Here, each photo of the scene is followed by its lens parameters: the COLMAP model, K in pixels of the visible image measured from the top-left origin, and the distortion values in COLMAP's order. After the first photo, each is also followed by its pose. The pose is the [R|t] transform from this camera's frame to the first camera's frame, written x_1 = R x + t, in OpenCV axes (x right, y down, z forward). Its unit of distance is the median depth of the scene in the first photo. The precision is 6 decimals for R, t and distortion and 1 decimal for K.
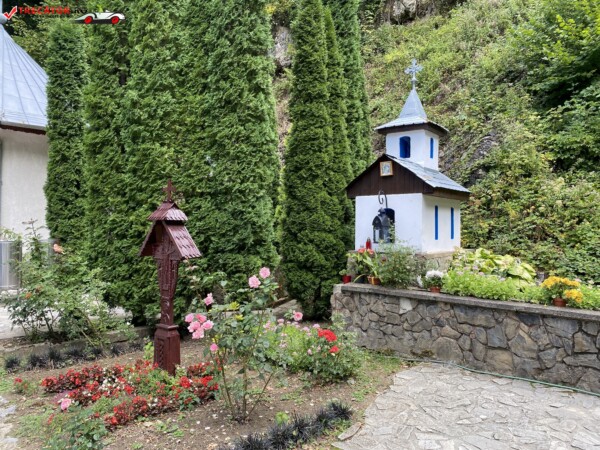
lens RADIAL K [[458.9, 0, 305.9], [0, 458.9, 224.0], [0, 0, 1]] dist [0.016830, -0.004471]
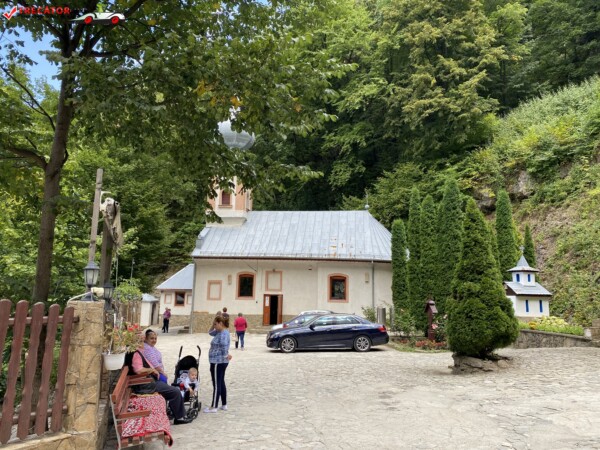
lens RADIAL K [[528.3, 0, 273.6], [0, 528.3, 204.3], [0, 0, 1]] dist [0.084136, -0.115940]
pose [[0.788370, -0.086438, -0.609099, 1.118658], [-0.017258, 0.986583, -0.162344, -0.060478], [0.614959, 0.138499, 0.776301, -2.609020]]
